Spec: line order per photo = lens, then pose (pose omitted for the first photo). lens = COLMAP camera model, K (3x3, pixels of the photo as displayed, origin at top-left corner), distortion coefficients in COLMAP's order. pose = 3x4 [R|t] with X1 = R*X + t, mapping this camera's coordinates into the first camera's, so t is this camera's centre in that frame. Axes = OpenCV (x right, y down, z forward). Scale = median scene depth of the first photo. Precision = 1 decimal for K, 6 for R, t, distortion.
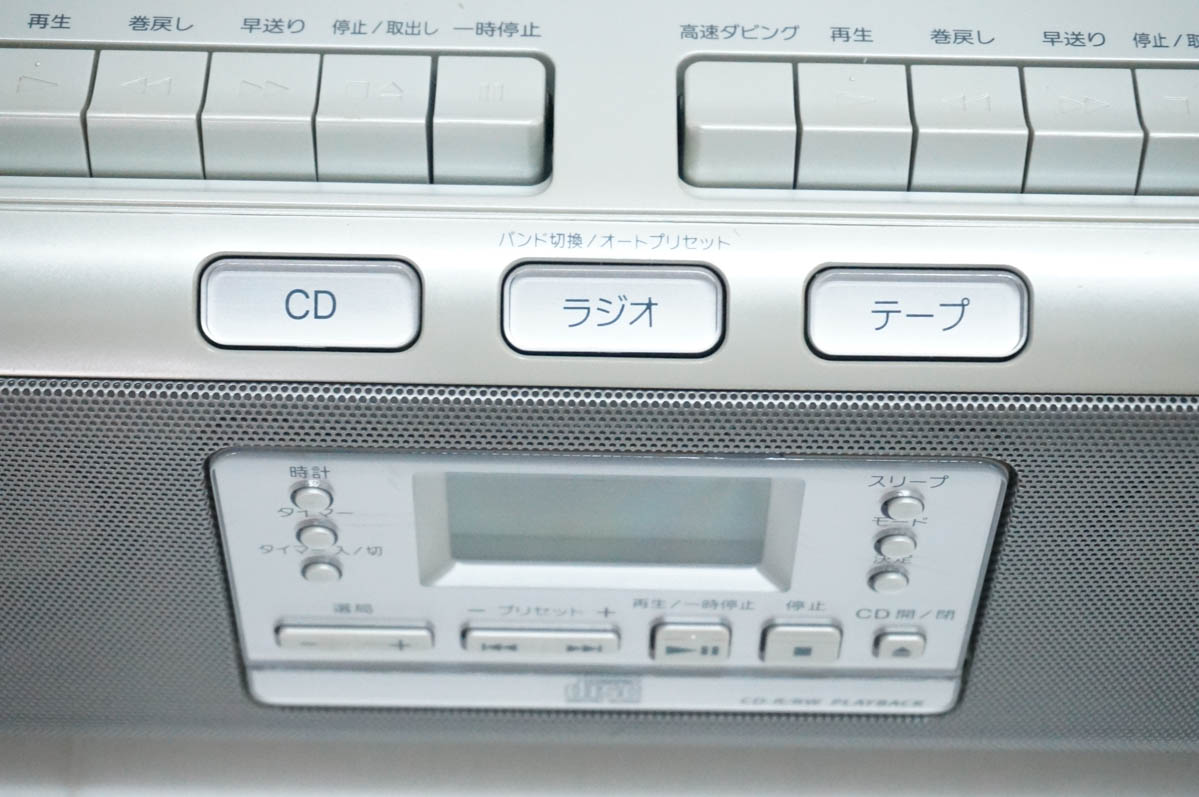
lens RADIAL K [[2616.7, 0, 599.5], [0, 2616.7, 398.5], [0, 0, 1]] dist [-0.031892, 0.503838]
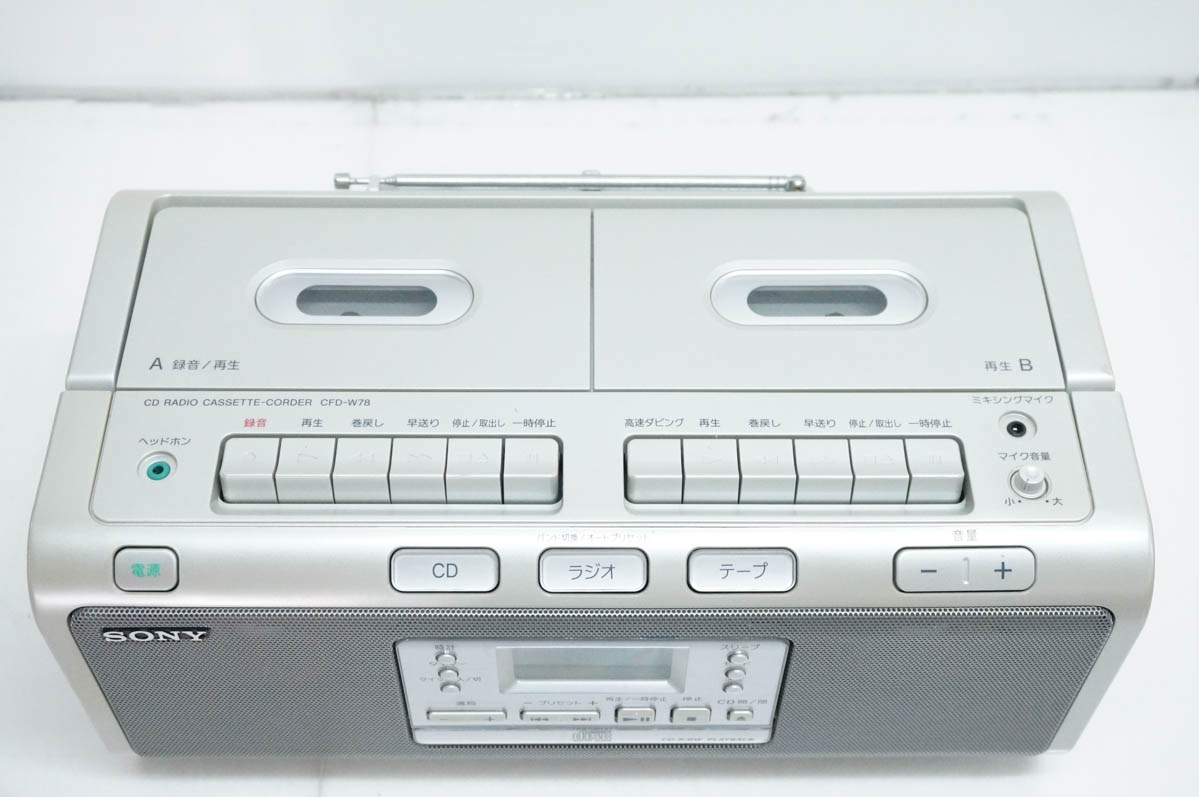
lens RADIAL K [[1591.8, 0, 599.5], [0, 1591.8, 398.5], [0, 0, 1]] dist [0.014418, 0.019762]
pose [[0.999887, -0.014662, 0.003436, 0.007388], [0.014658, 0.999892, 0.001136, -0.160767], [-0.003453, -0.001086, 0.999993, -0.229289]]
